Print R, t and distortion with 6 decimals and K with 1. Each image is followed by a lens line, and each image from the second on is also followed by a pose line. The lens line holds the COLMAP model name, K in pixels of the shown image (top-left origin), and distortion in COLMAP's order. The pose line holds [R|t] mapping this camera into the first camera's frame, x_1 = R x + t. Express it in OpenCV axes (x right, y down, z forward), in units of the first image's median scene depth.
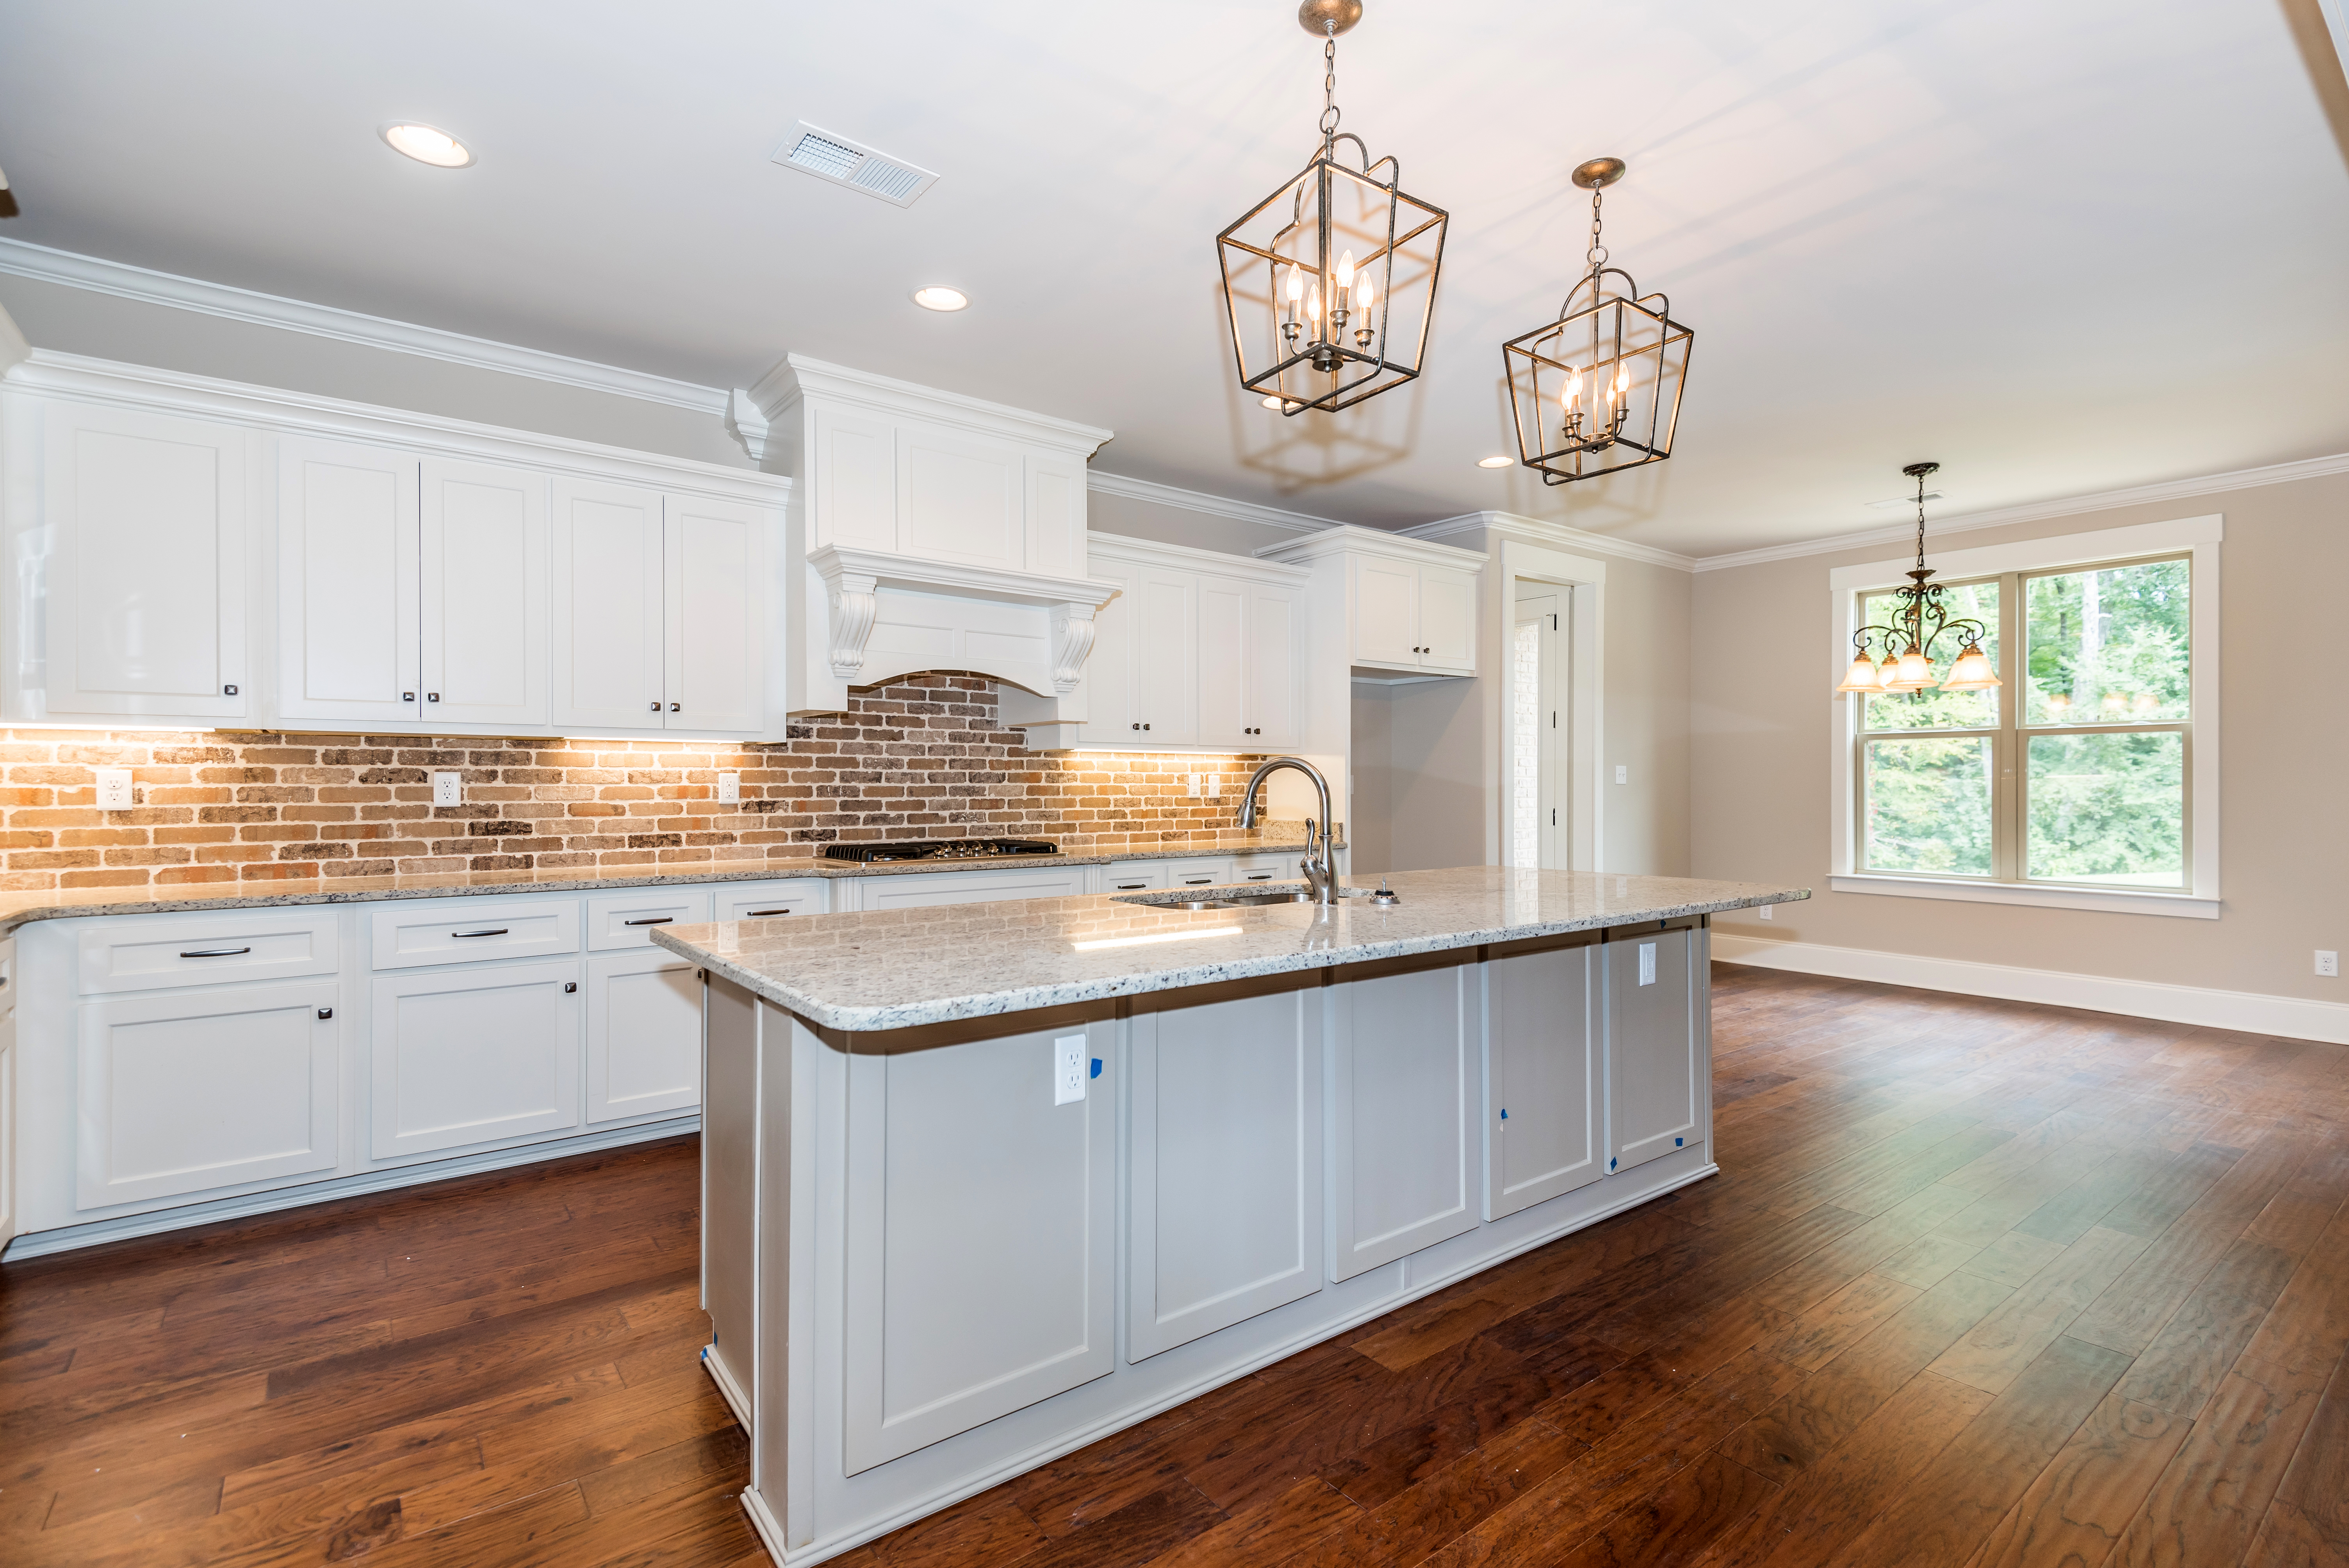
lens RADIAL K [[1067.4, 0, 1178.5], [0, 1067.4, 799.1], [0, 0, 1]] dist [0.012968, -0.005777]
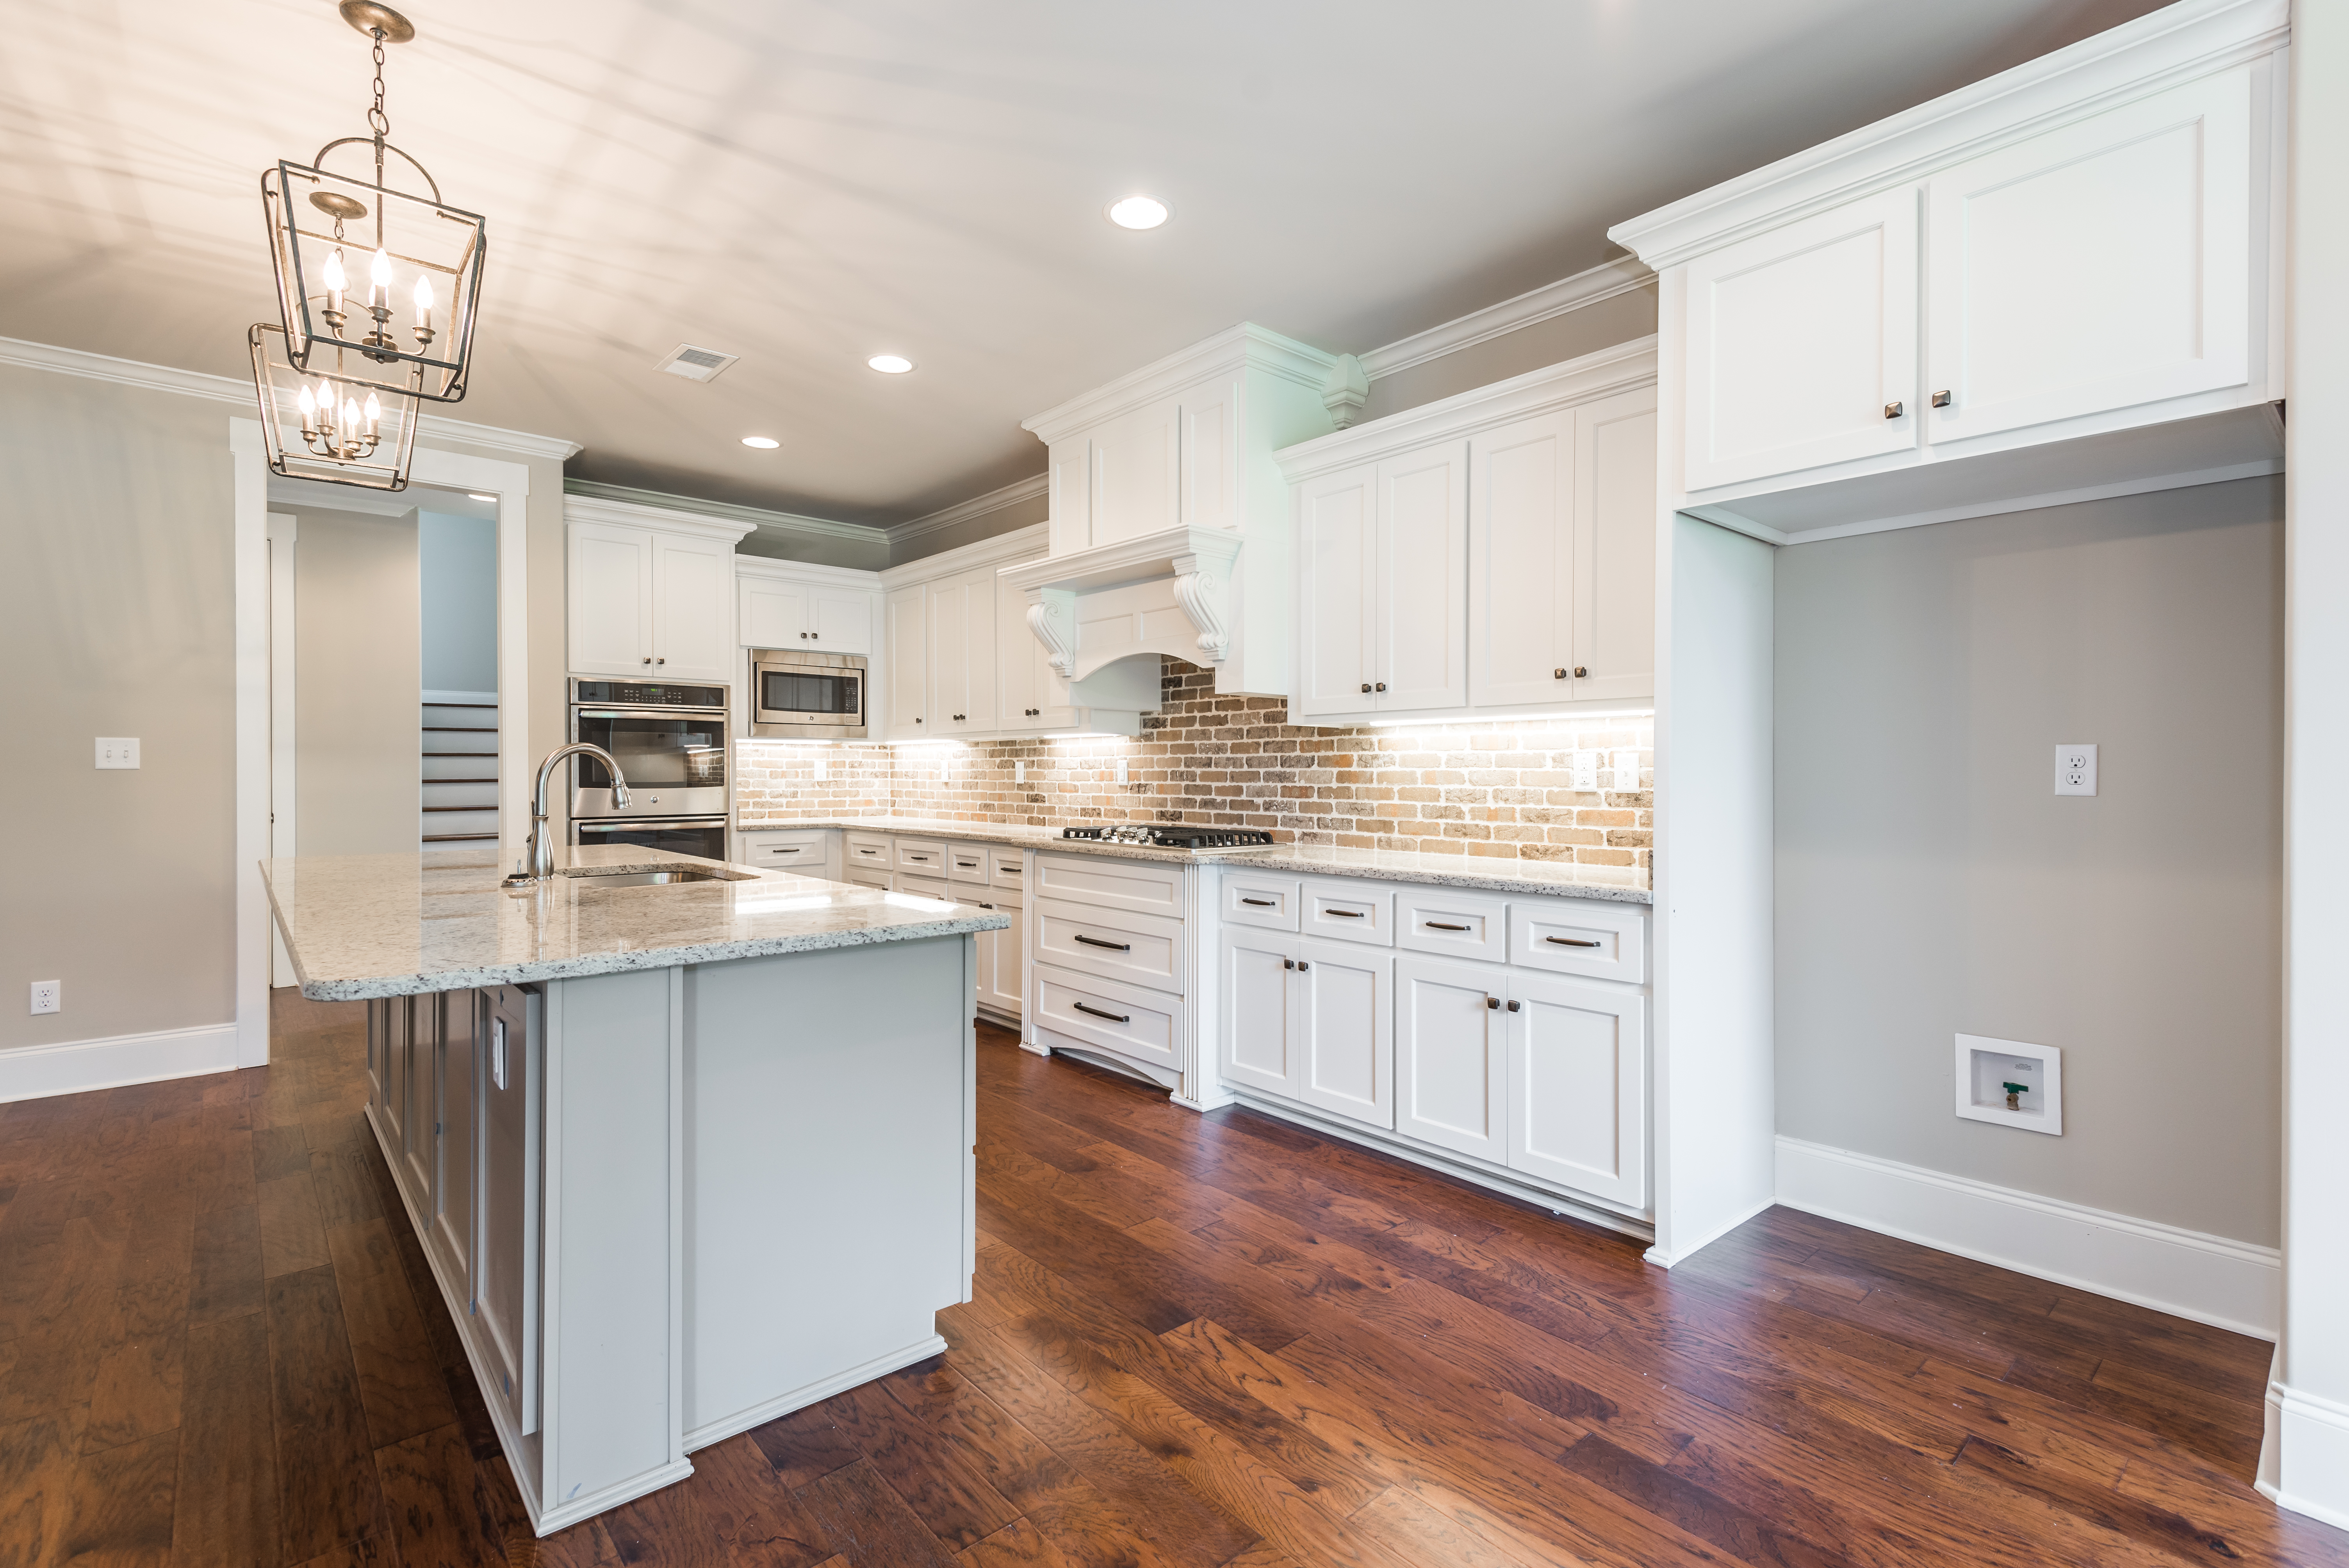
lens RADIAL K [[1067.4, 0, 1175.6], [0, 1067.4, 762.9], [0, 0, 1]] dist [0.012968, -0.005777]
pose [[0.066622, -0.000790, -0.997778, 0.714298], [-0.006944, 0.999975, -0.001255, -0.018089], [0.997754, 0.007012, 0.066614, 0.882014]]
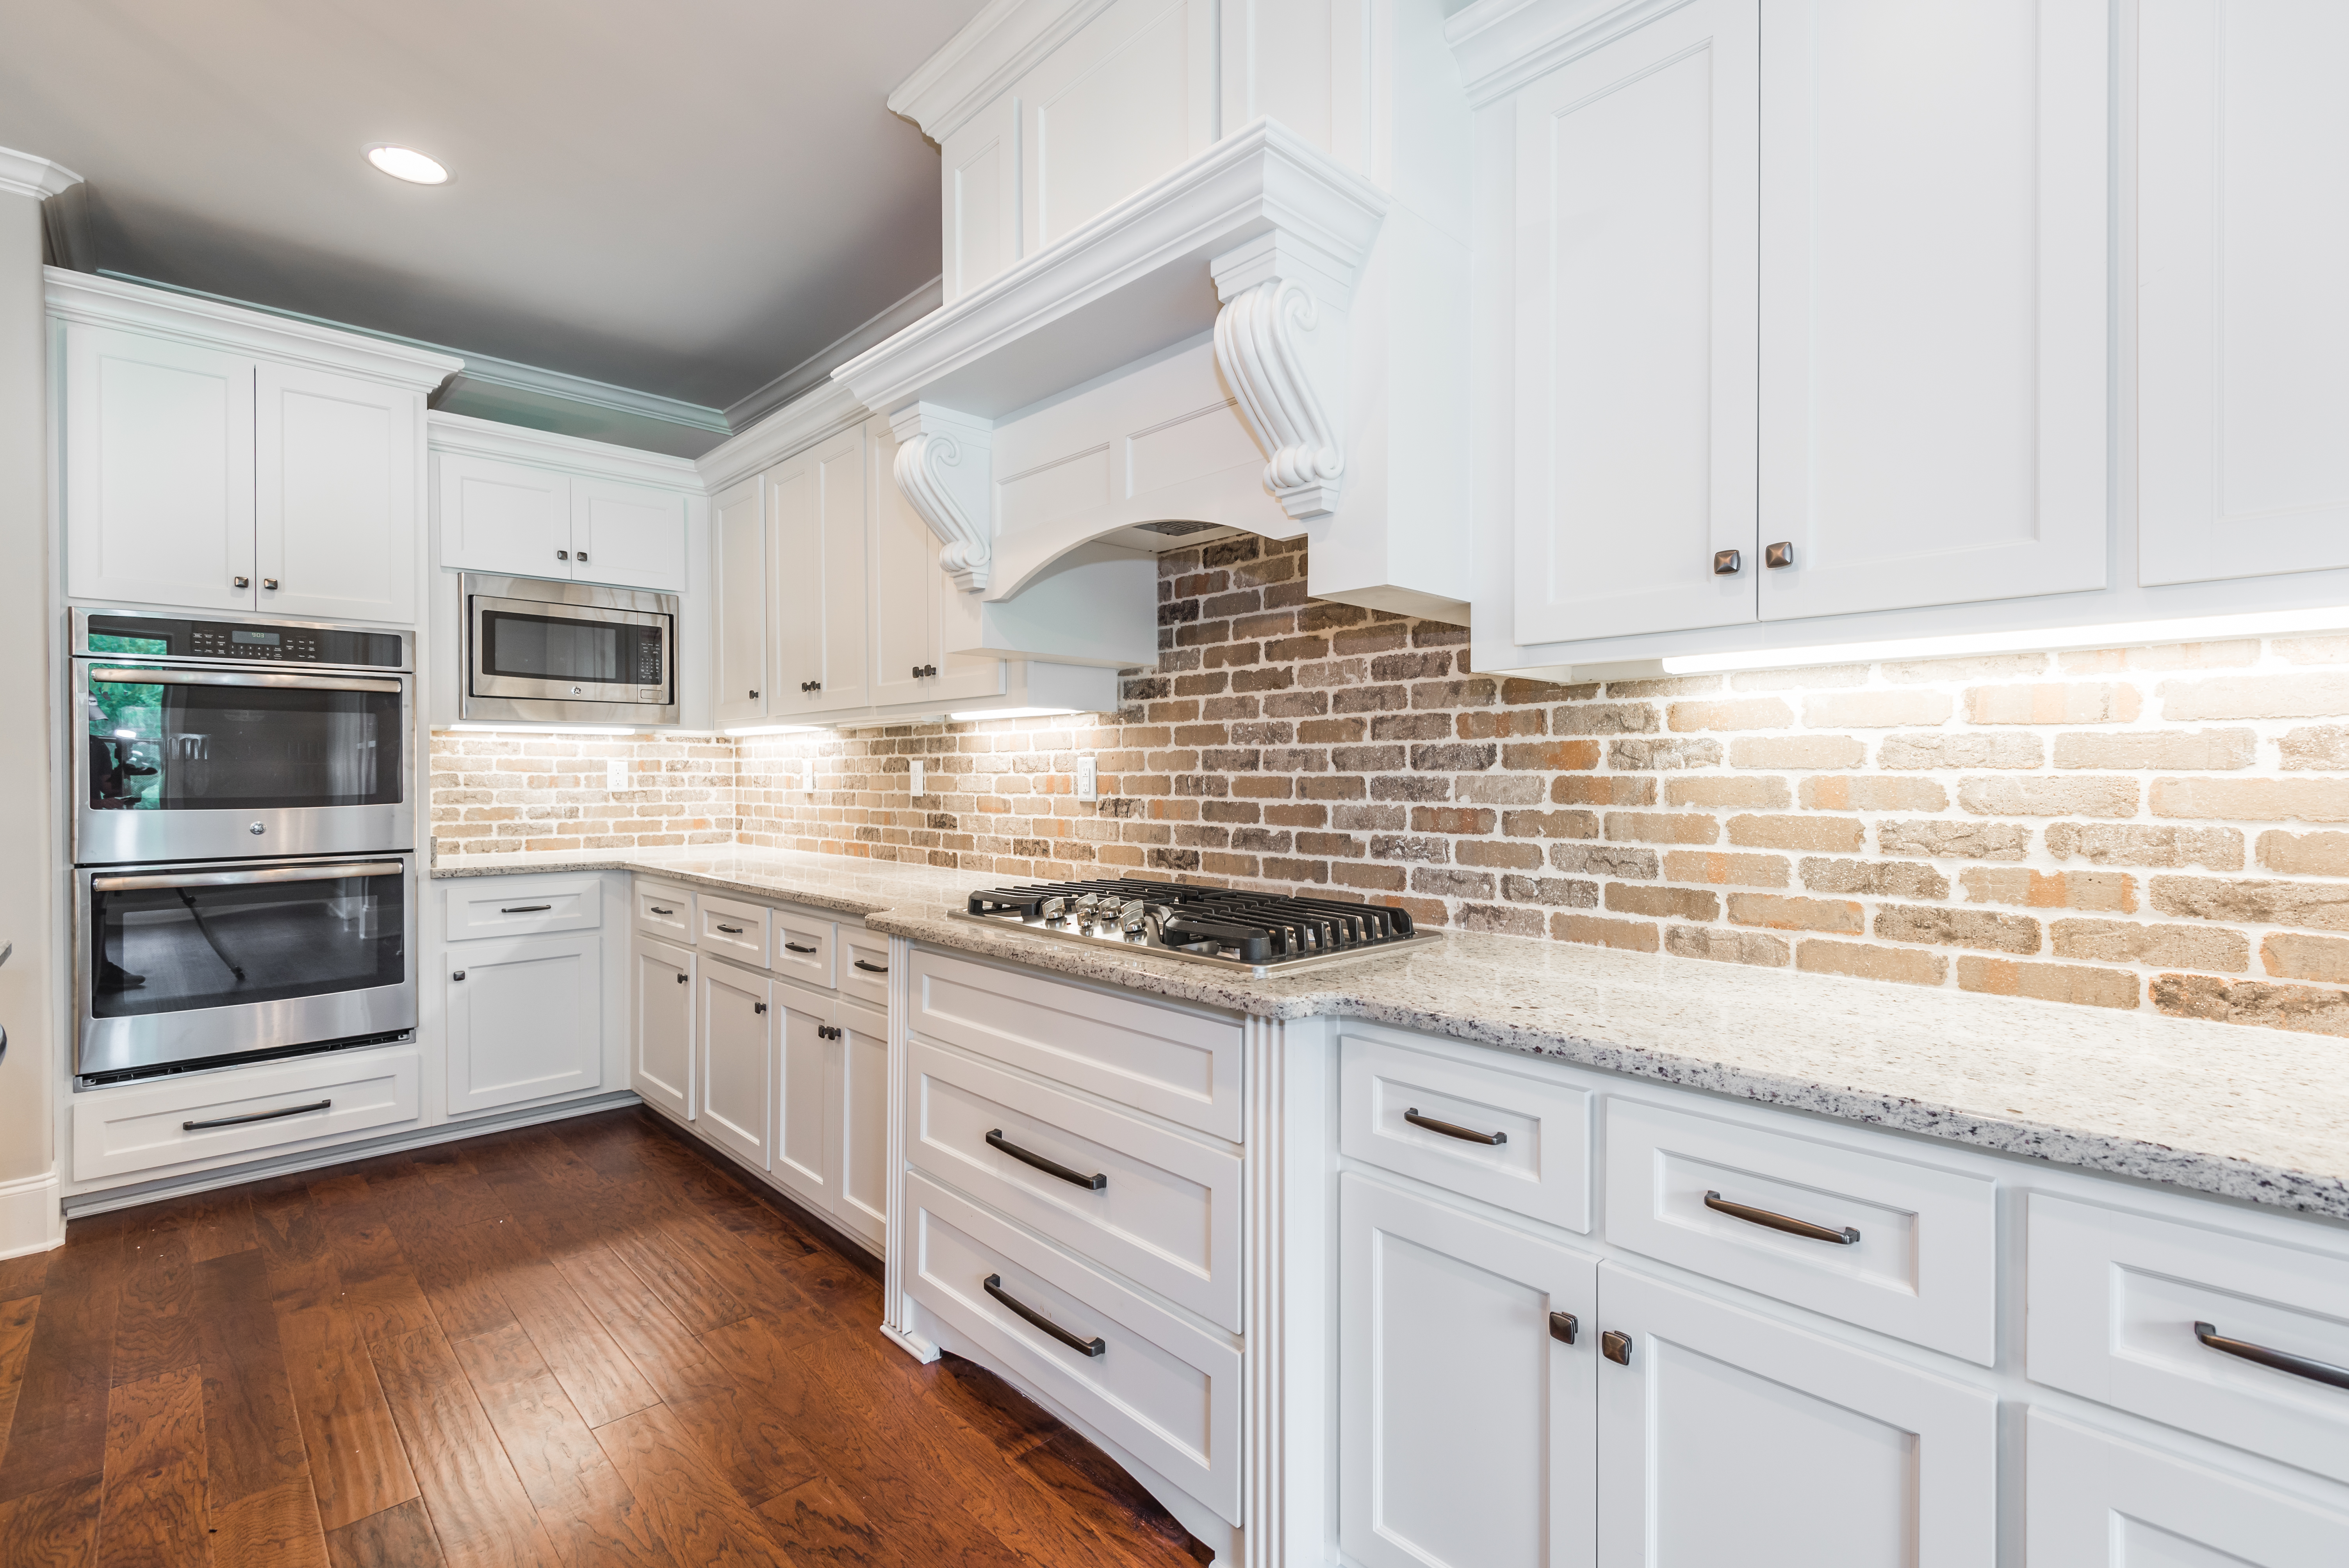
lens RADIAL K [[1067.4, 0, 1170.6], [0, 1067.4, 766.3], [0, 0, 1]] dist [0.012968, -0.005777]
pose [[0.099339, 0.001035, -0.995053, 0.236409], [-0.004766, 0.999988, 0.000564, -0.017063], [0.995042, 0.004686, 0.099343, 0.887875]]
